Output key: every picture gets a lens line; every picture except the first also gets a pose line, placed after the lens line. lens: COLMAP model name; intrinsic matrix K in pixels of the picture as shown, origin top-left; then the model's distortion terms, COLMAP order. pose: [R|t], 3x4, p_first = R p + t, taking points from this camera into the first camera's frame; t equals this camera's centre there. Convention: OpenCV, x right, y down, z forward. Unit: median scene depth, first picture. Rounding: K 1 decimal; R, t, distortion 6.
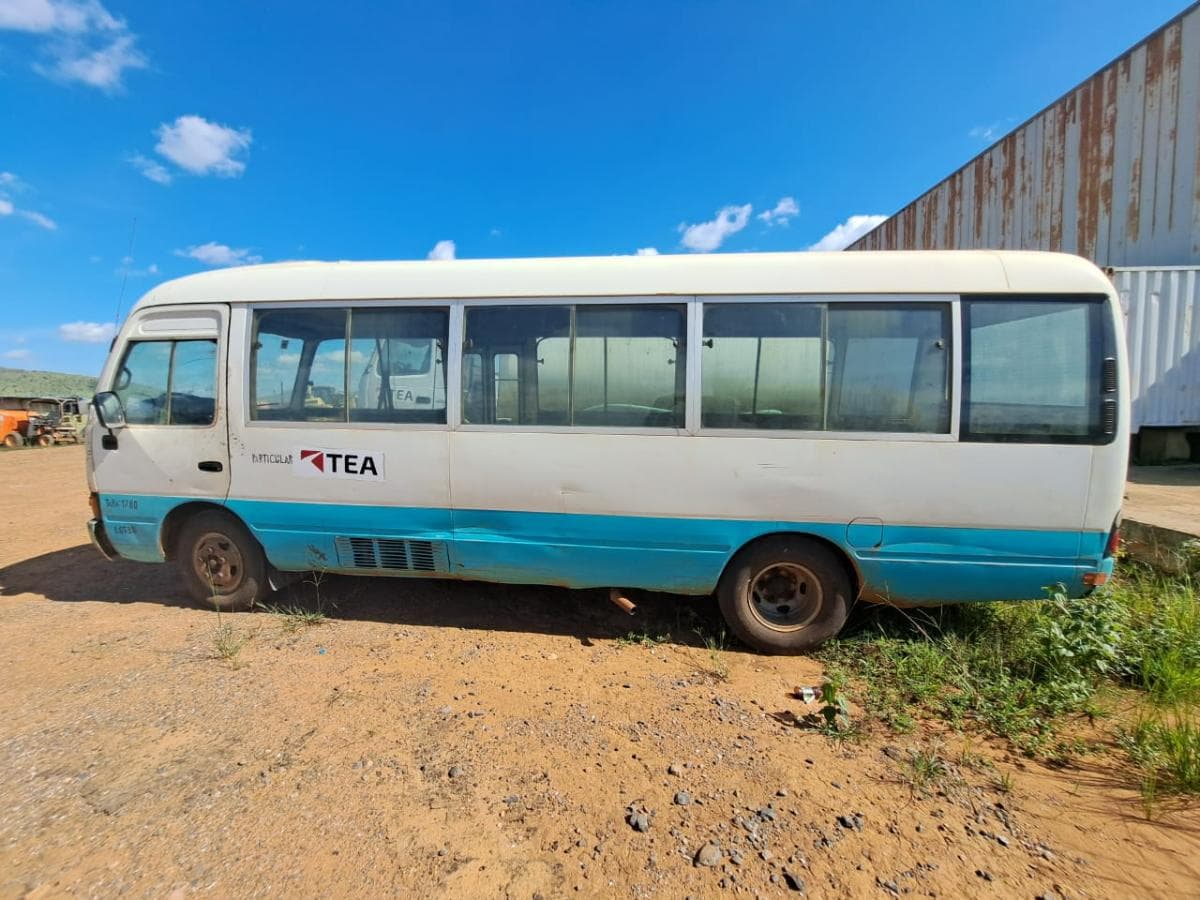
lens RADIAL K [[485.3, 0, 596.6], [0, 485.3, 447.4], [0, 0, 1]] dist [-0.026601, 0.002906]
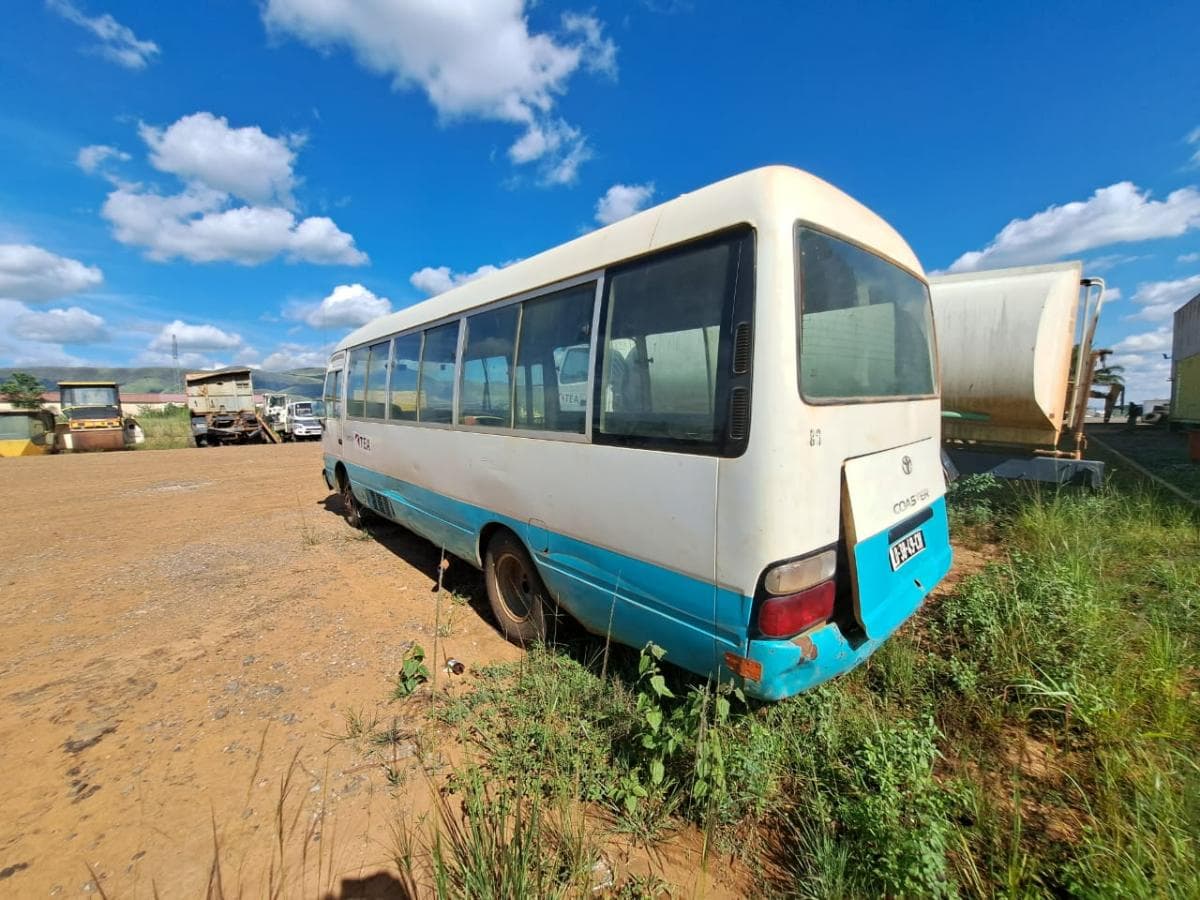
lens RADIAL K [[486.0, 0, 600.0], [0, 486.0, 450.0], [0, 0, 1]] dist [-0.020624, -0.000374]
pose [[0.741782, 0.052859, -0.668555, 1.144735], [-0.056035, 0.998288, 0.016756, -0.013702], [0.668296, 0.025033, 0.743474, 0.317132]]
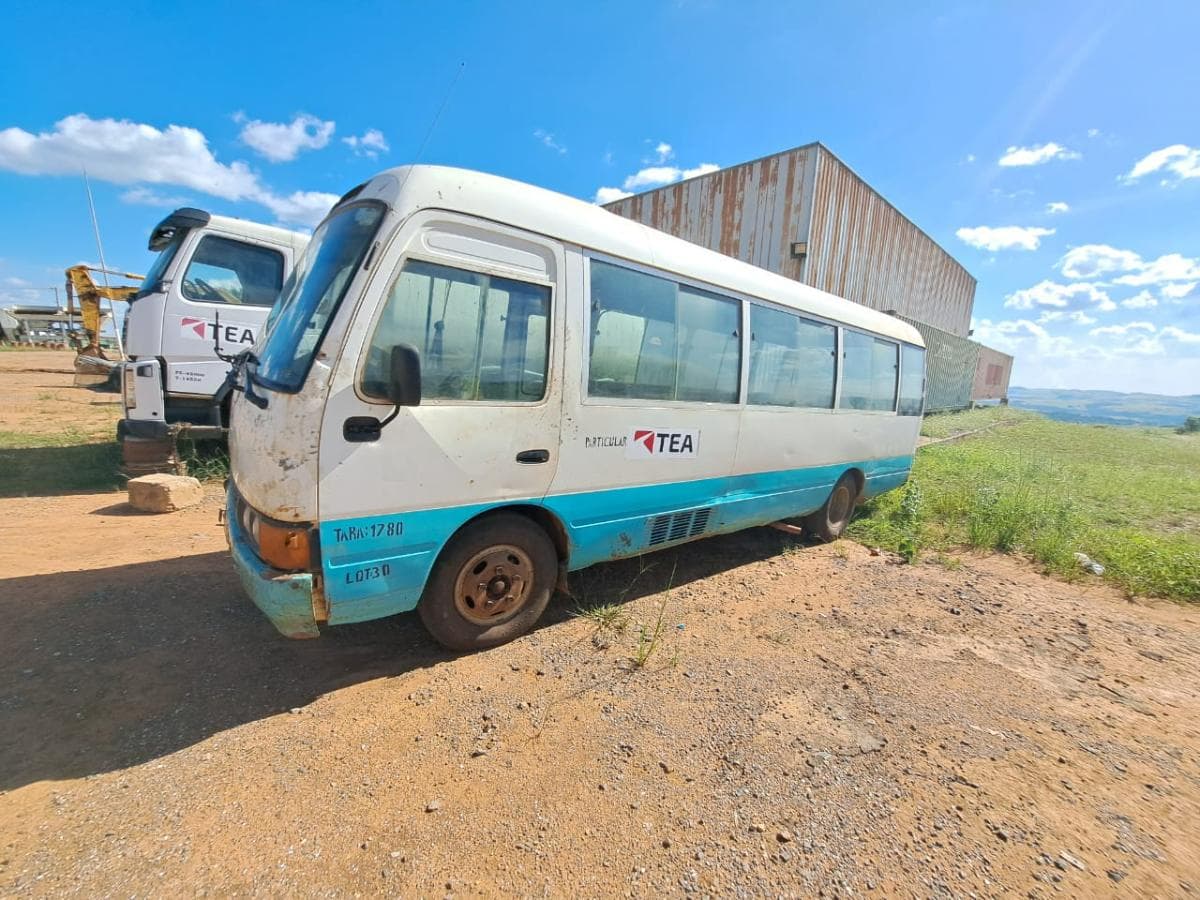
lens RADIAL K [[488.6, 0, 615.1], [0, 488.6, 450.2], [0, 0, 1]] dist [-0.025073, 0.003725]
pose [[0.687548, -0.064585, 0.723261, -1.310158], [-0.005546, 0.995541, 0.094171, -0.044553], [-0.726118, -0.068758, 0.684124, 0.390899]]
